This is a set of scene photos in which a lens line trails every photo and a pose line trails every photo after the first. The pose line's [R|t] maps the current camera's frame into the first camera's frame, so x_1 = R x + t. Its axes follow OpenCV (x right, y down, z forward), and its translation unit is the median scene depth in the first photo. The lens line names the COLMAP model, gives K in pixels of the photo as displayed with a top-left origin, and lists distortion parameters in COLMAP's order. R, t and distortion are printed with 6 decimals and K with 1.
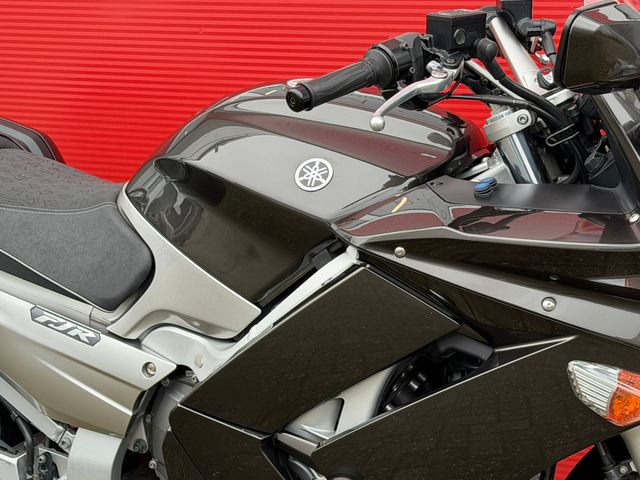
lens RADIAL K [[1446.3, 0, 319.1], [0, 1446.3, 255.2], [0, 0, 1]] dist [0.161744, 0.148947]
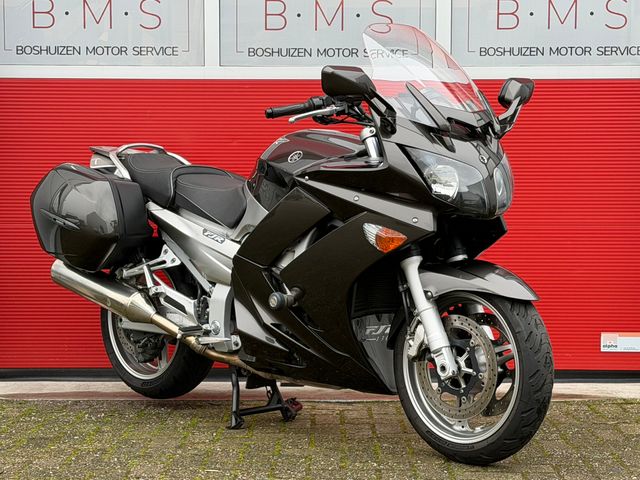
lens RADIAL K [[1429.5, 0, 320.0], [0, 1429.5, 240.0], [0, 0, 1]] dist [0.113294, 0.273060]
pose [[0.921379, 0.038470, -0.386756, 0.842474], [-0.121453, 0.973755, -0.192482, 0.465777], [0.369201, 0.224322, 0.901870, -0.945334]]
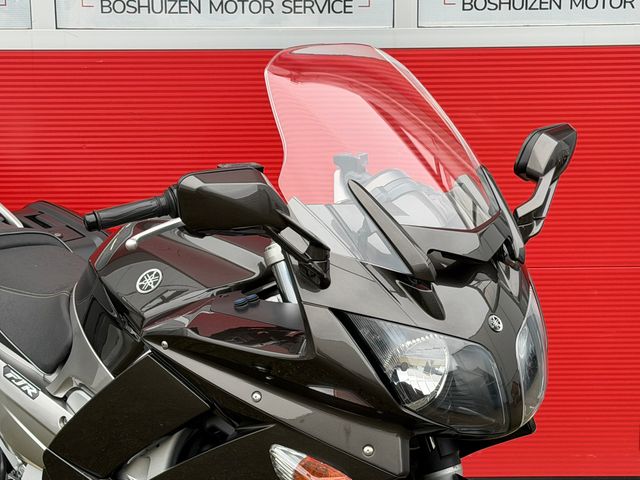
lens RADIAL K [[1438.4, 0, 319.5], [0, 1438.4, 255.0], [0, 0, 1]] dist [0.107745, 0.305406]
pose [[0.936292, 0.078807, -0.342266, 0.520270], [-0.104365, 0.992911, -0.056880, -0.019316], [0.335357, 0.088977, 0.937880, -0.145027]]
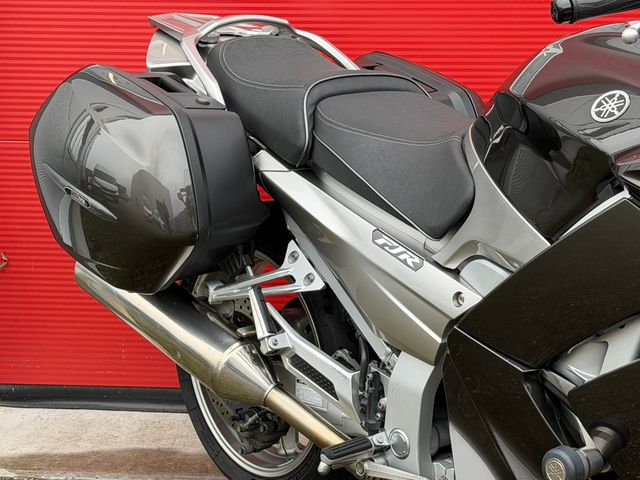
lens RADIAL K [[1438.4, 0, 319.5], [0, 1438.4, 255.0], [0, 0, 1]] dist [0.107745, 0.305406]
pose [[0.883936, 0.121891, -0.451441, 0.243508], [-0.139195, 0.990251, -0.005177, 0.066121], [0.446409, 0.067414, 0.892286, 0.058346]]
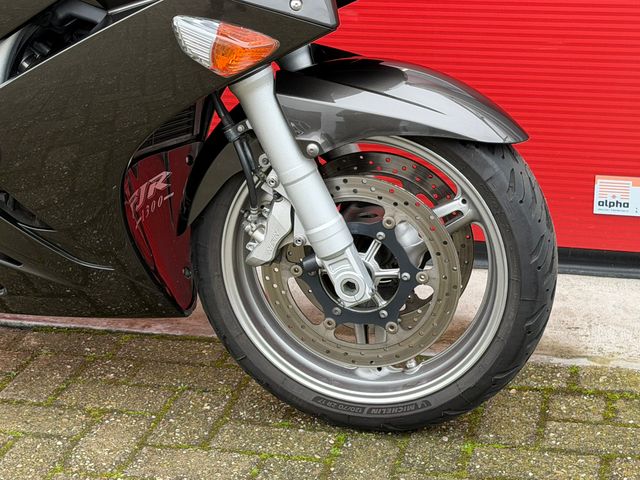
lens RADIAL K [[1438.4, 0, 319.5], [0, 1438.4, 255.0], [0, 0, 1]] dist [0.107745, 0.305406]
pose [[0.987970, -0.054264, 0.144809, 0.094659], [0.037552, 0.992569, 0.115748, 0.106556], [-0.150014, -0.108917, 0.982666, -0.070925]]
